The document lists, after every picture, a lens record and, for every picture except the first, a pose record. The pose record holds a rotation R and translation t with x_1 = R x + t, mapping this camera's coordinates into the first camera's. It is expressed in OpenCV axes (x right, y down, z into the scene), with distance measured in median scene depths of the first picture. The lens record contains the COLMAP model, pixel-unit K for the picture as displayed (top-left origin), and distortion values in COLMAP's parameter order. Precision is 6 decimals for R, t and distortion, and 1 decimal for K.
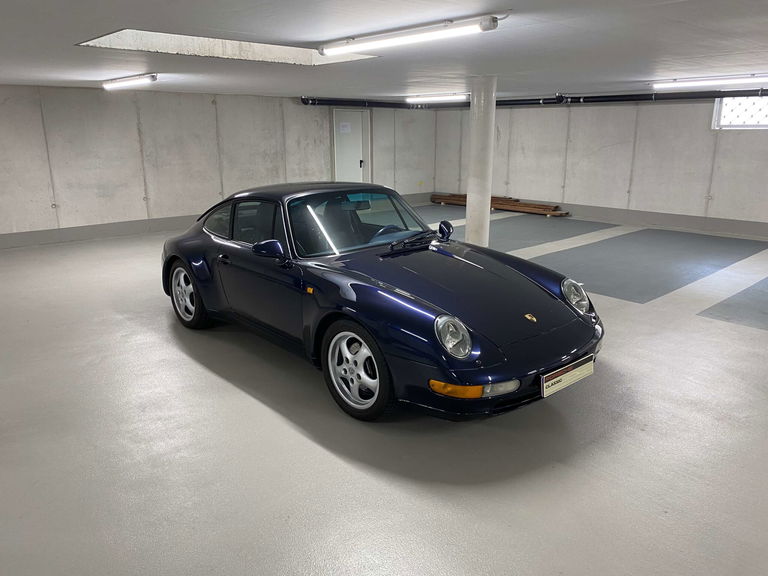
lens RADIAL K [[587.4, 0, 383.0], [0, 587.4, 285.4], [0, 0, 1]] dist [0.033921, -0.034664]
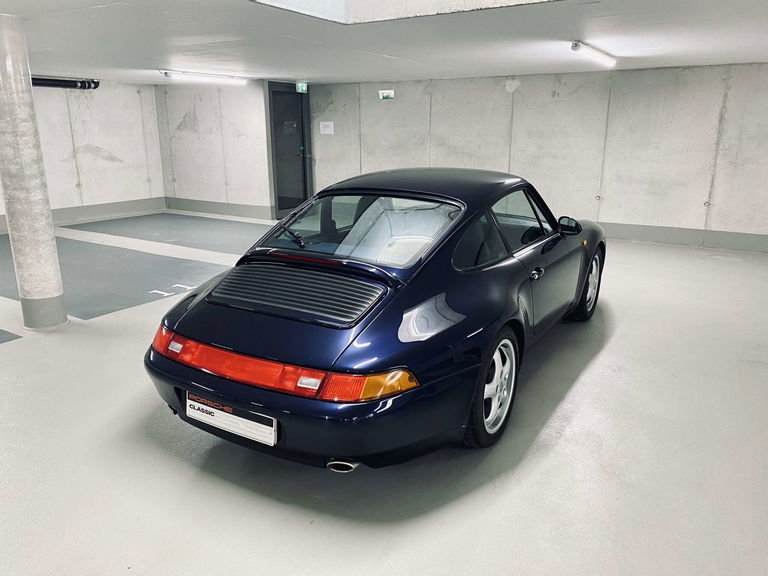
lens RADIAL K [[587.4, 0, 382.4], [0, 587.4, 290.3], [0, 0, 1]] dist [0.033921, -0.034664]
pose [[0.262655, 0.257682, -0.929845, 0.248237], [-0.247311, 0.949467, 0.193261, -0.082554], [0.932657, 0.179200, 0.313110, 0.367796]]
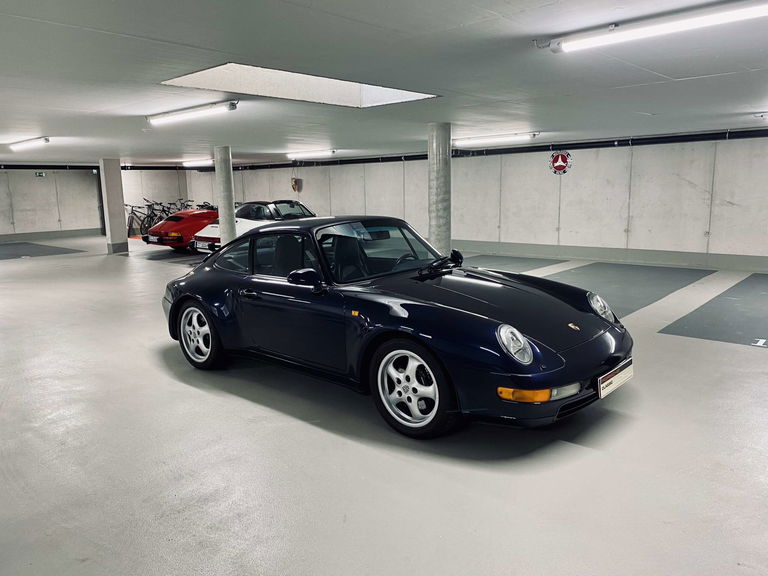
lens RADIAL K [[587.4, 0, 385.2], [0, 587.4, 290.5], [0, 0, 1]] dist [0.033921, -0.034664]
pose [[-0.995910, 0.036365, -0.082715, -0.130038], [-0.001655, 0.907938, 0.419101, -0.244450], [0.090341, 0.417523, -0.904164, 0.995036]]
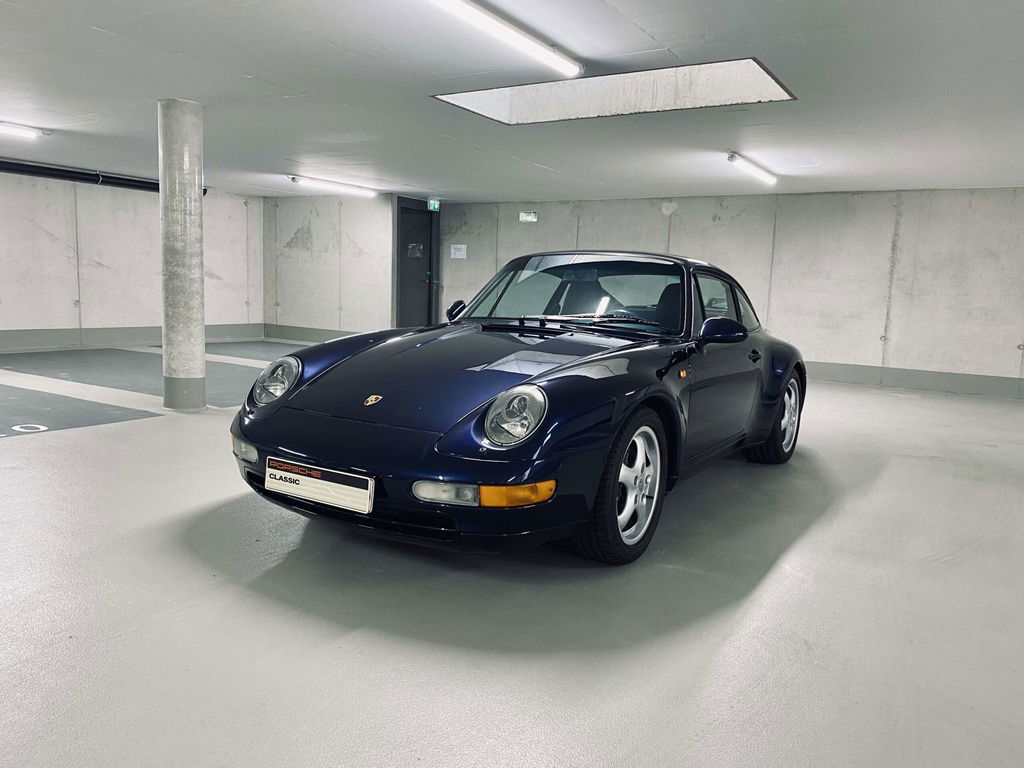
lens RADIAL K [[783.1, 0, 507.9], [0, 783.1, 383.0], [0, 0, 1]] dist [0.033921, -0.034664]
pose [[0.267754, 0.131998, -0.954403, 0.392462], [-0.281875, 0.957963, 0.053412, -0.017653], [0.921333, 0.254721, 0.293705, 0.314723]]
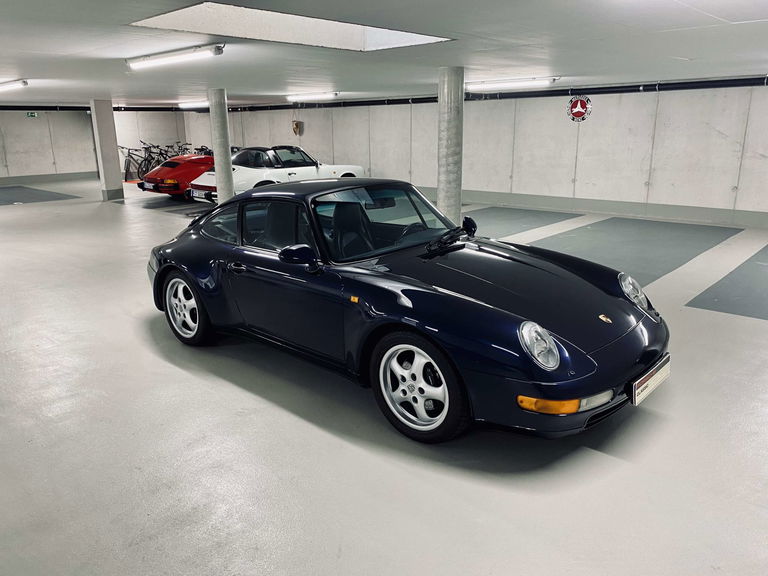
lens RADIAL K [[587.4, 0, 381.8], [0, 587.4, 286.4], [0, 0, 1]] dist [0.033921, -0.034664]
pose [[-0.997276, 0.032783, -0.066070, -0.135242], [-0.004729, 0.865526, 0.500842, -0.245425], [0.073604, 0.499790, -0.863013, 0.940401]]
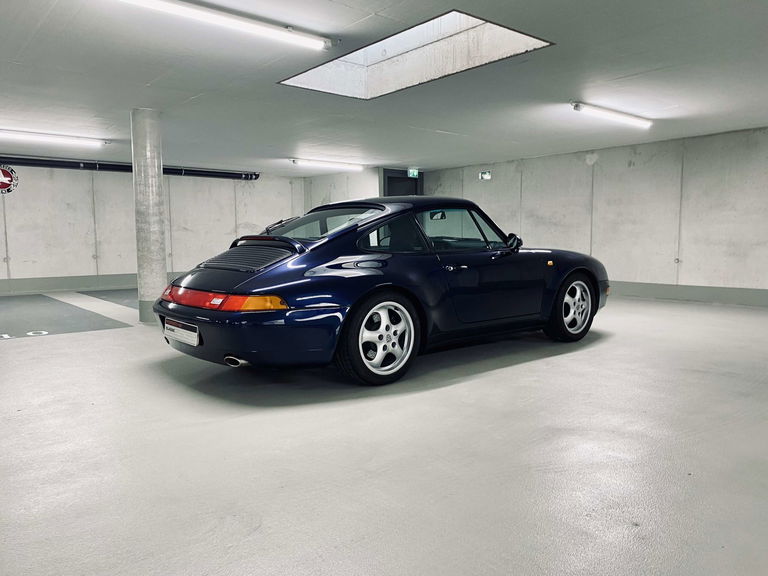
lens RADIAL K [[587.4, 0, 380.4], [0, 587.4, 291.9], [0, 0, 1]] dist [0.033921, -0.034664]
pose [[-0.055581, 0.095022, -0.993922, 0.377432], [-0.250620, 0.962264, 0.106010, -0.061298], [0.966489, 0.254988, -0.029669, 0.527480]]
